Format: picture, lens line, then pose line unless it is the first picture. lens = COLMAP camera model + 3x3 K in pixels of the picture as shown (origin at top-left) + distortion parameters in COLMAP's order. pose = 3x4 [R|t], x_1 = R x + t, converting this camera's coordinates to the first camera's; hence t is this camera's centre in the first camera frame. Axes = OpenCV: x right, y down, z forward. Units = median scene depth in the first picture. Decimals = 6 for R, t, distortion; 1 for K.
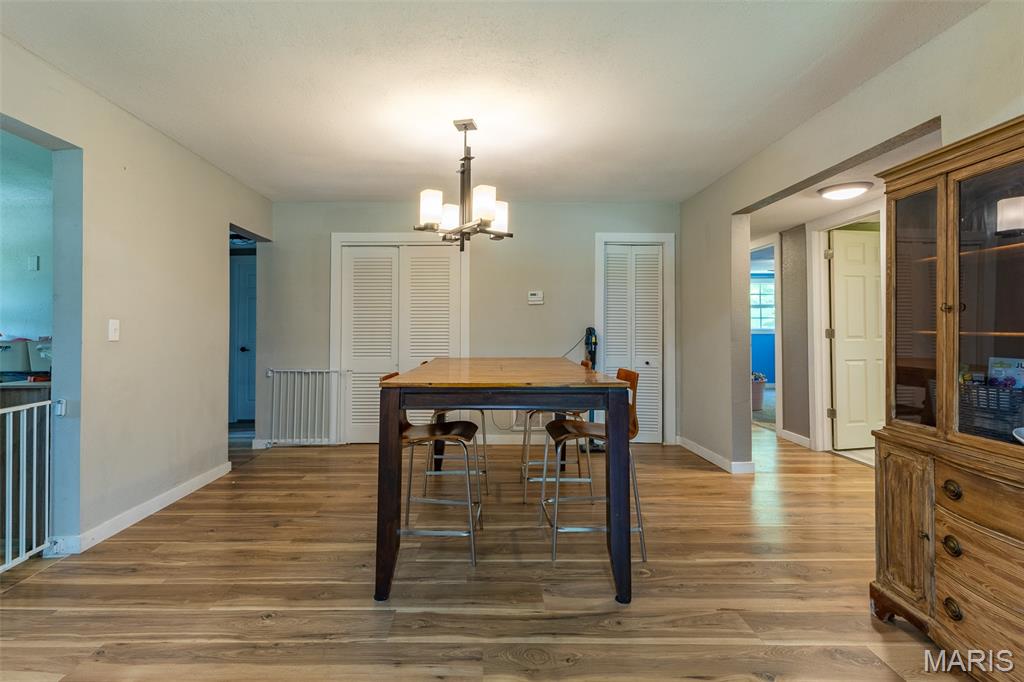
lens RADIAL K [[503.7, 0, 481.5], [0, 503.7, 320.7], [0, 0, 1]] dist [0.010756, -0.001632]
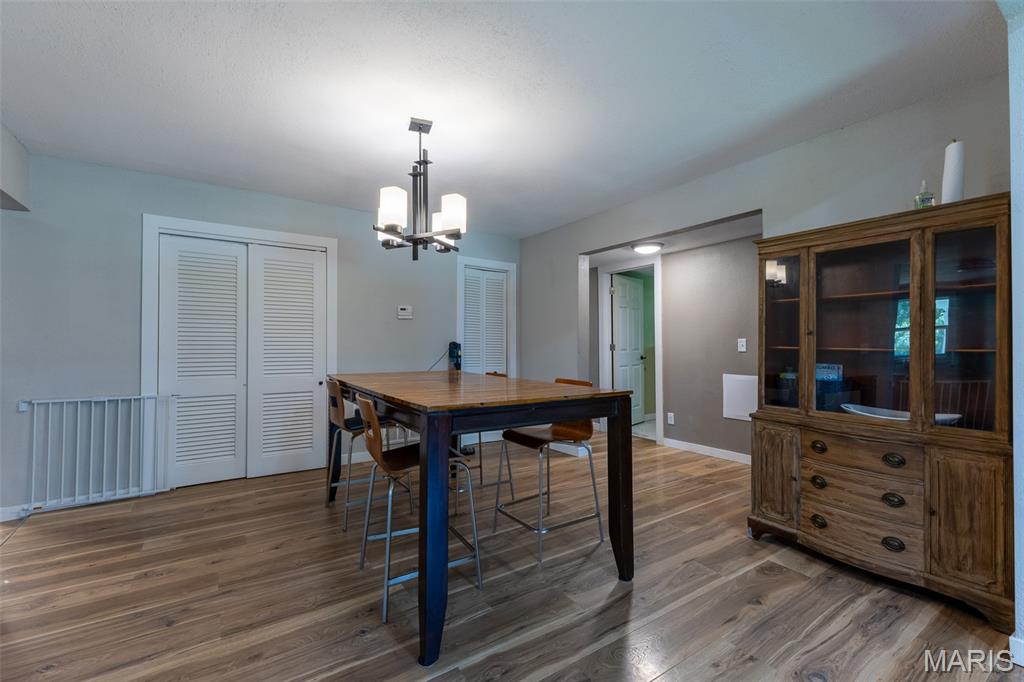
lens RADIAL K [[442.6, 0, 522.4], [0, 442.6, 339.4], [0, 0, 1]] dist [0.012060, -0.000007]
pose [[0.822550, 0.010456, 0.568597, -0.507701], [-0.015503, 0.999872, 0.004041, 0.004625], [-0.568482, -0.012139, 0.822606, 0.308195]]
